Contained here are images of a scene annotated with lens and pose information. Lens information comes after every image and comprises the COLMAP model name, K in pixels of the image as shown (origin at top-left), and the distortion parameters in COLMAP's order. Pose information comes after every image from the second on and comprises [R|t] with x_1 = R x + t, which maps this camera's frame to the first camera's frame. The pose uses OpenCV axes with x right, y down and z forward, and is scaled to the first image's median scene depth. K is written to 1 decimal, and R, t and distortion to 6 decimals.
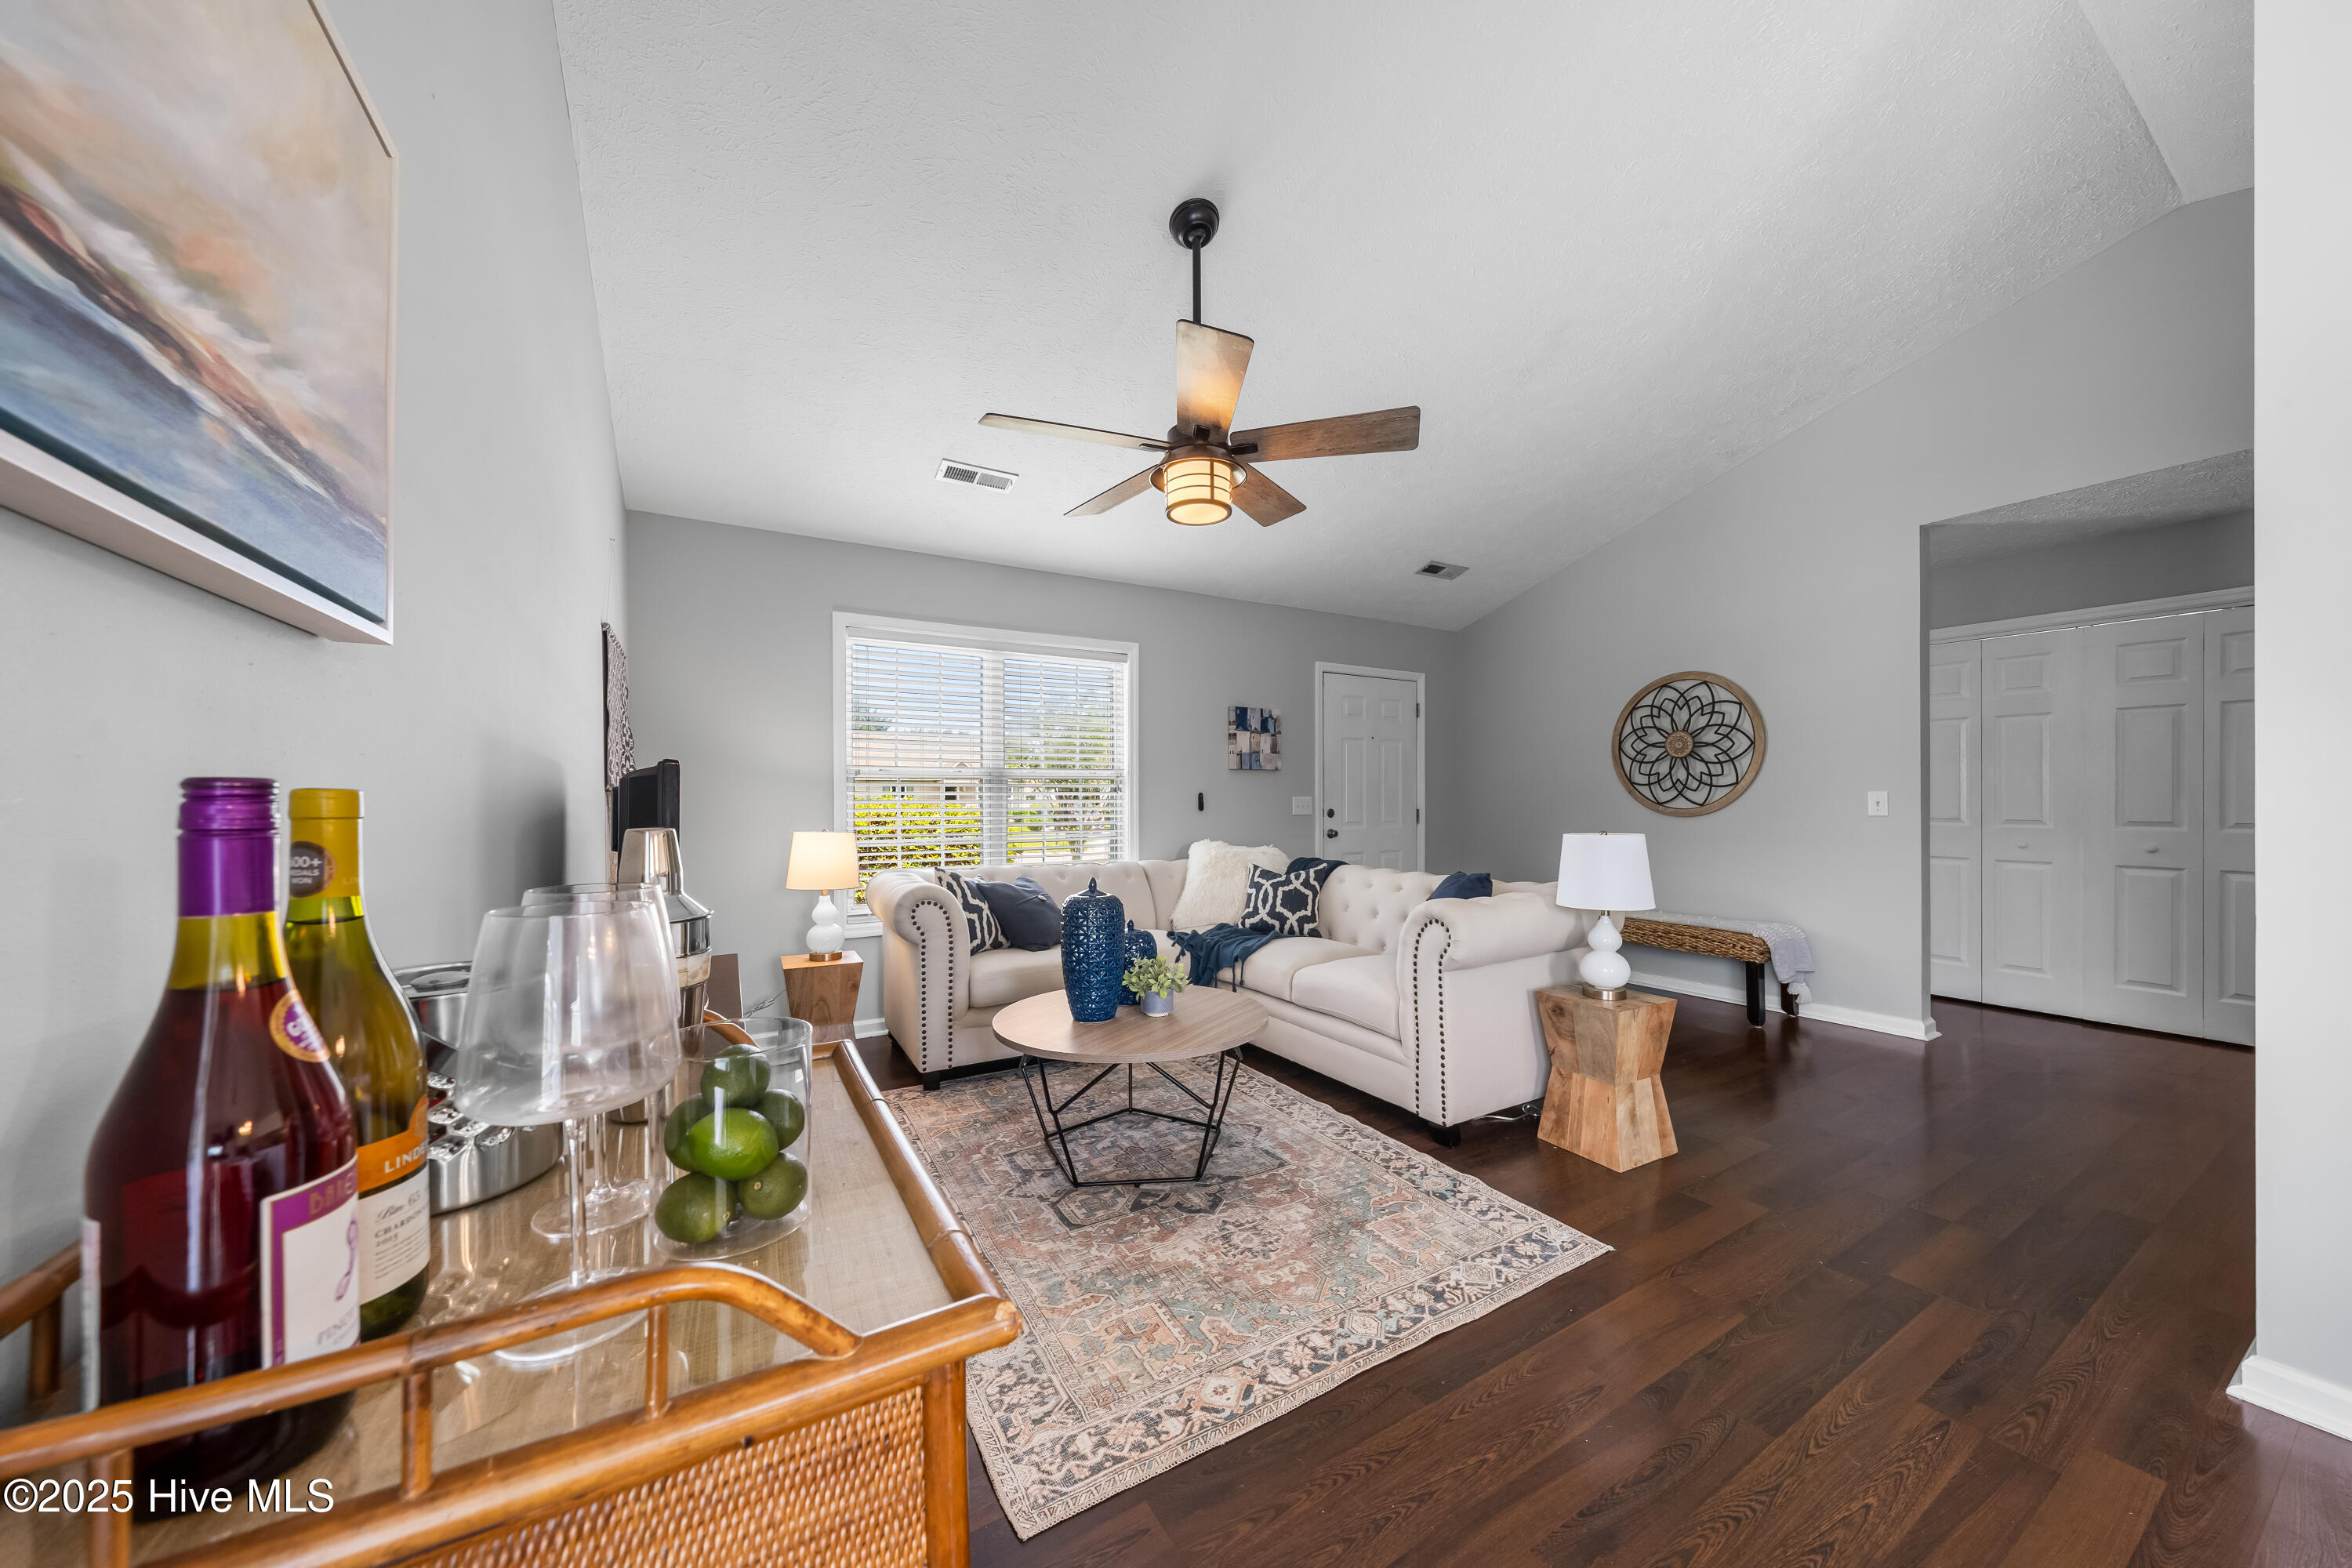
lens RADIAL K [[809.2, 0, 1172.0], [0, 809.2, 798.5], [0, 0, 1]] dist [0.000089, -0.001002]
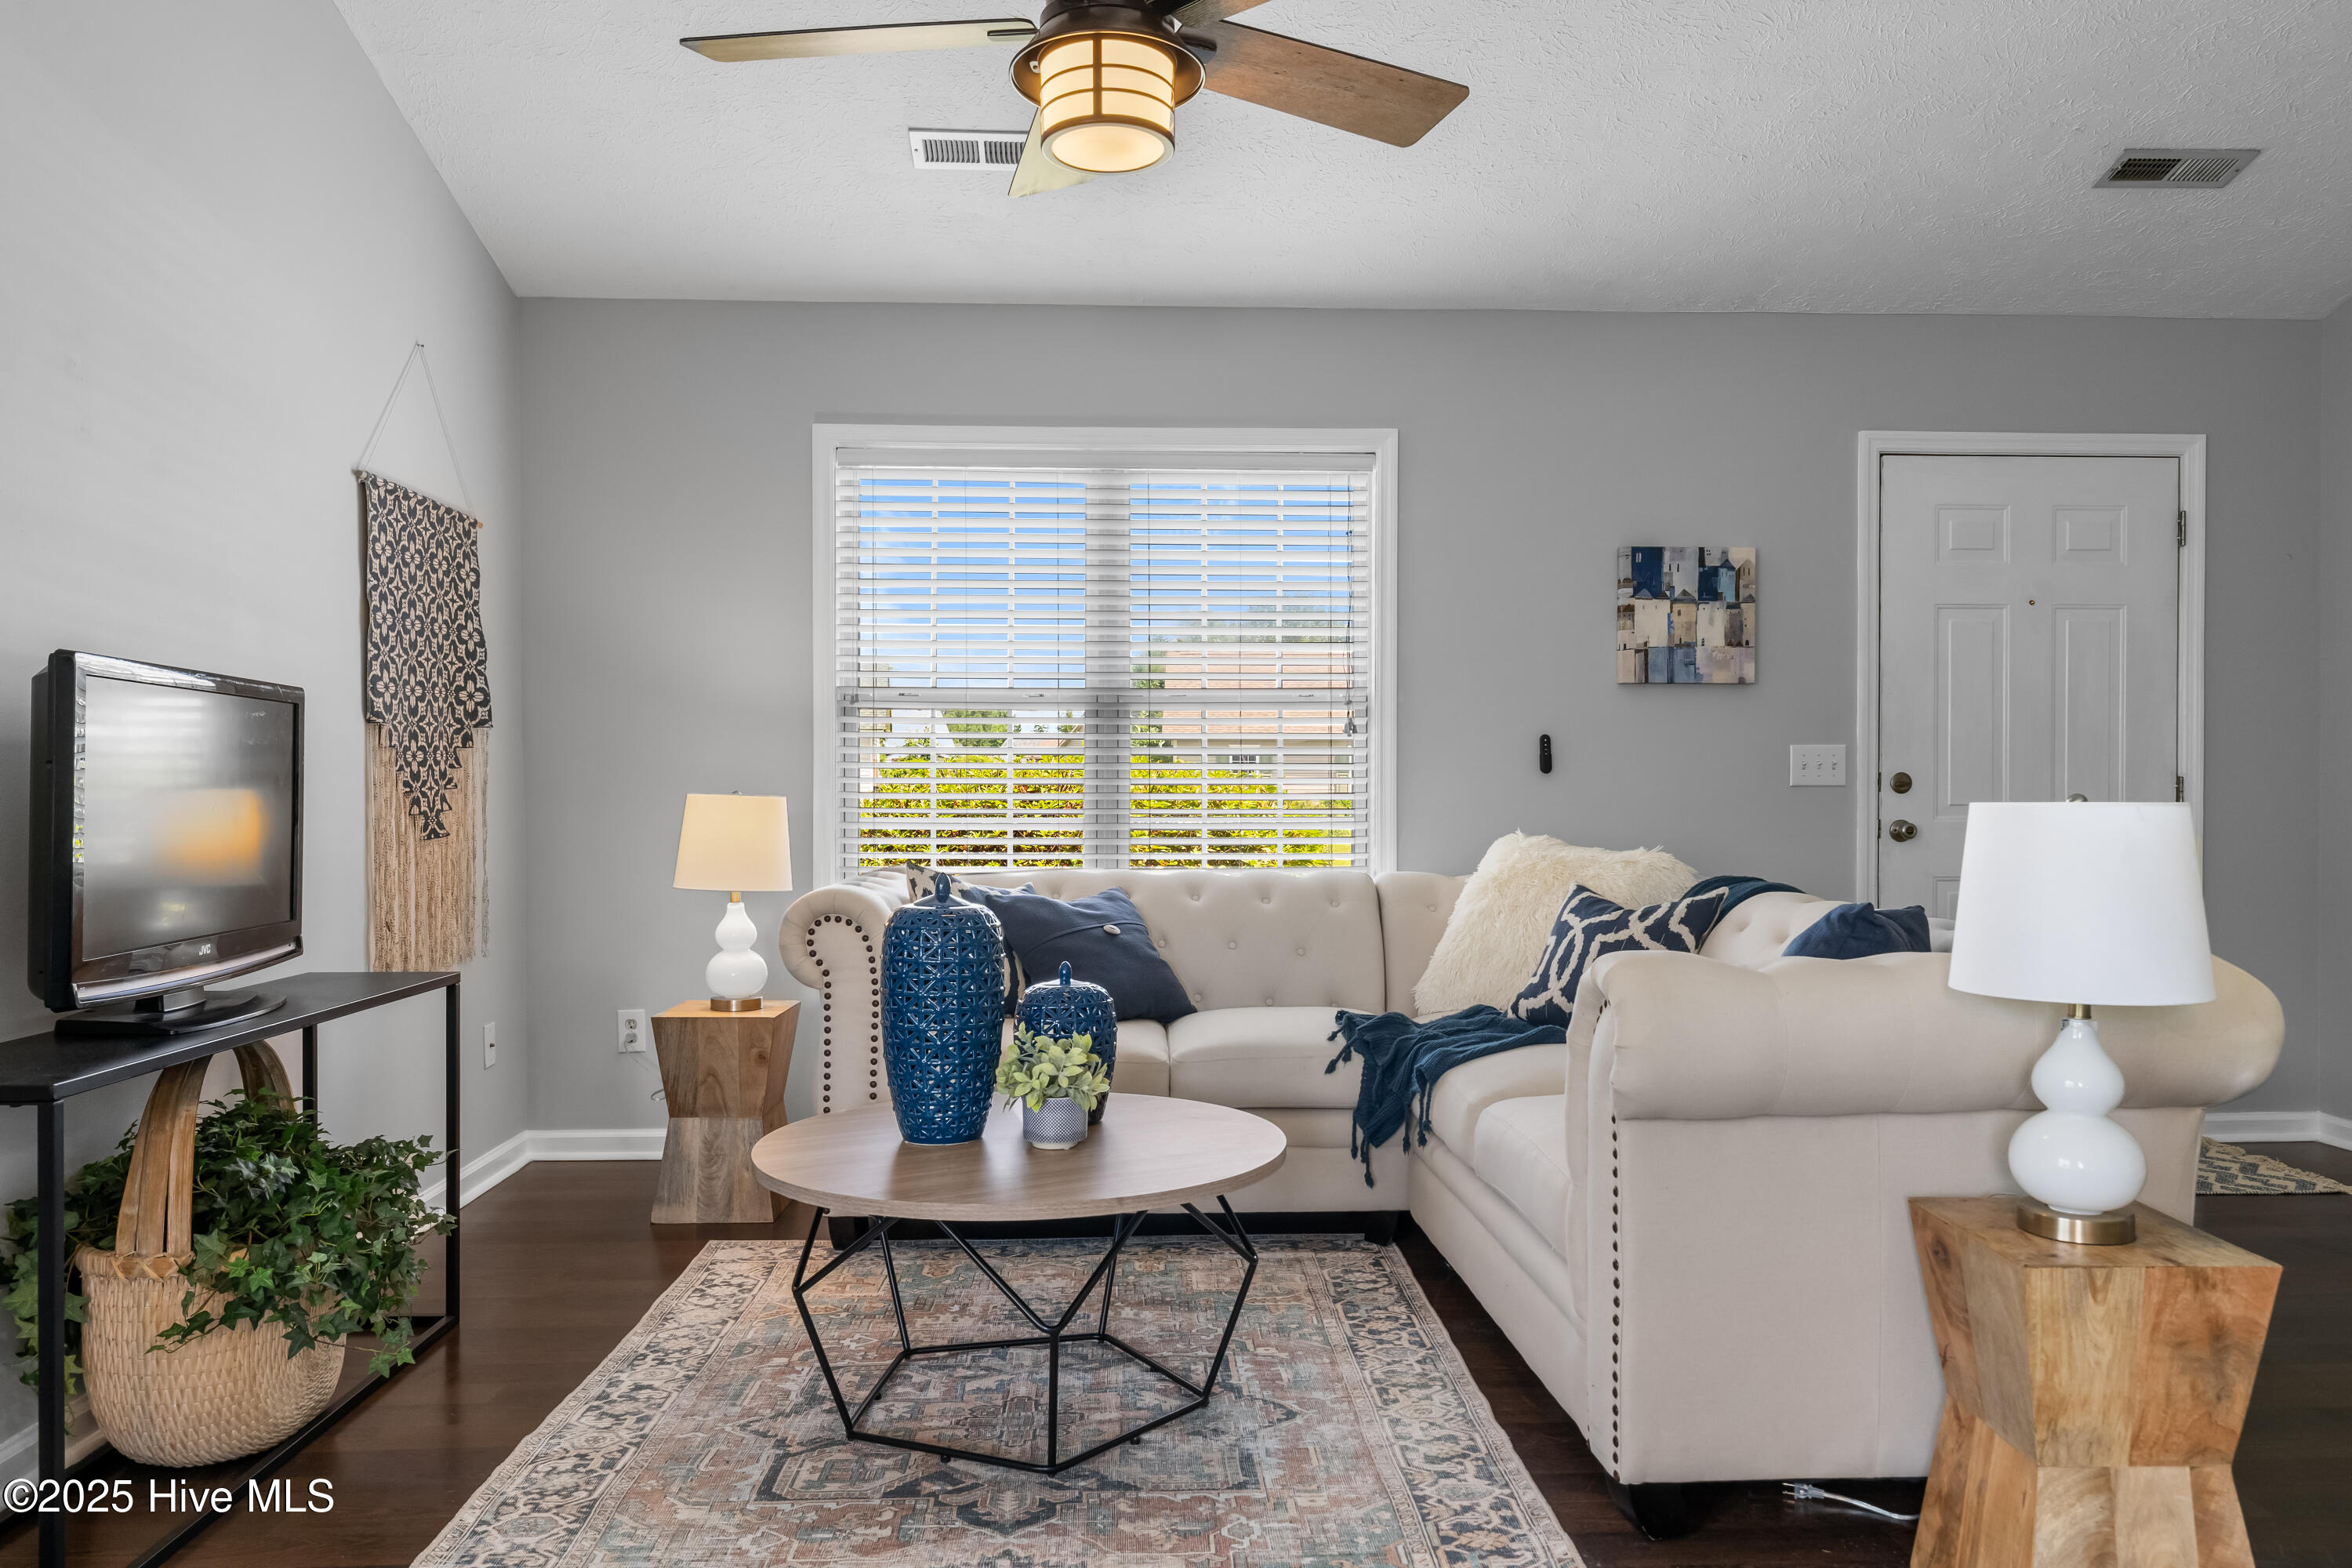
lens RADIAL K [[1593.3, 0, 1158.9], [0, 1593.3, 785.2], [0, 0, 1]] dist [0.001968, 0.003700]
pose [[0.883008, 0.005938, -0.469320, 0.319759], [-0.003603, 0.999976, 0.005874, 0.020813], [0.469344, -0.003496, 0.883009, 0.089626]]
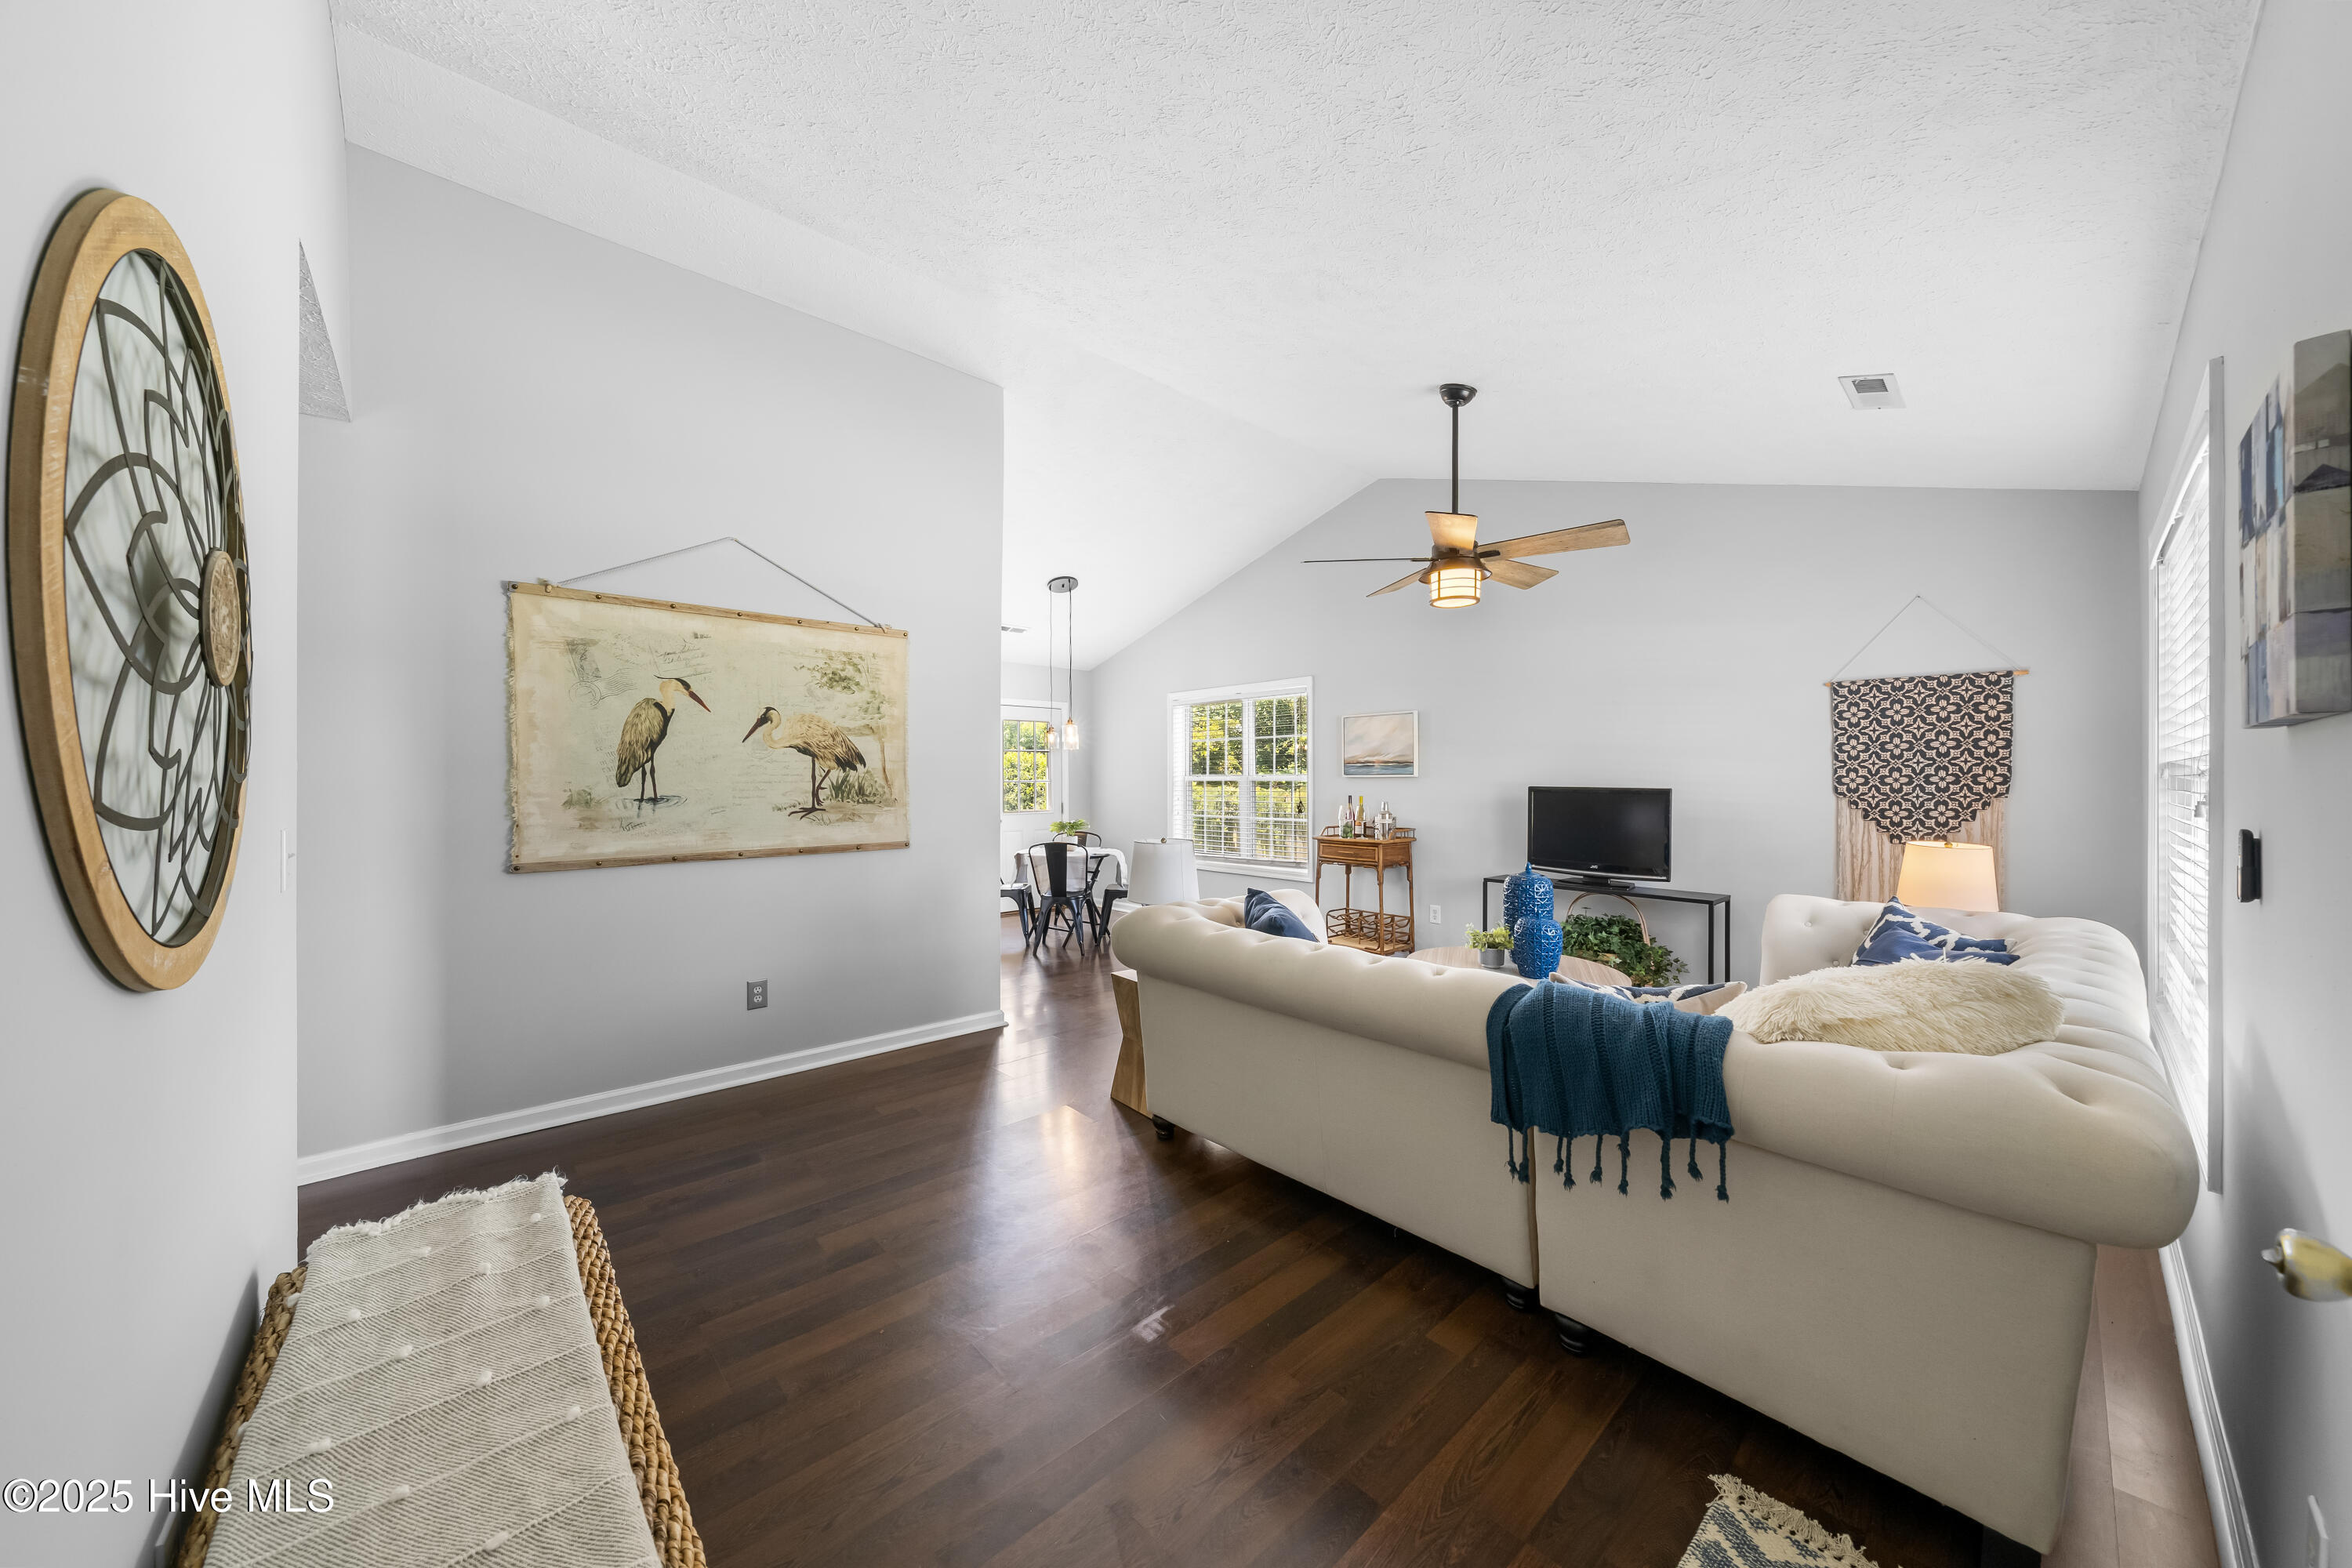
lens RADIAL K [[809.2, 0, 1161.2], [0, 809.2, 779.5], [0, 0, 1]] dist [0.000089, -0.001002]
pose [[-0.981013, 0.005841, -0.193854, 0.489243], [0.006276, 0.999979, -0.001628, -0.029087], [0.193841, -0.002813, -0.981029, 1.390339]]
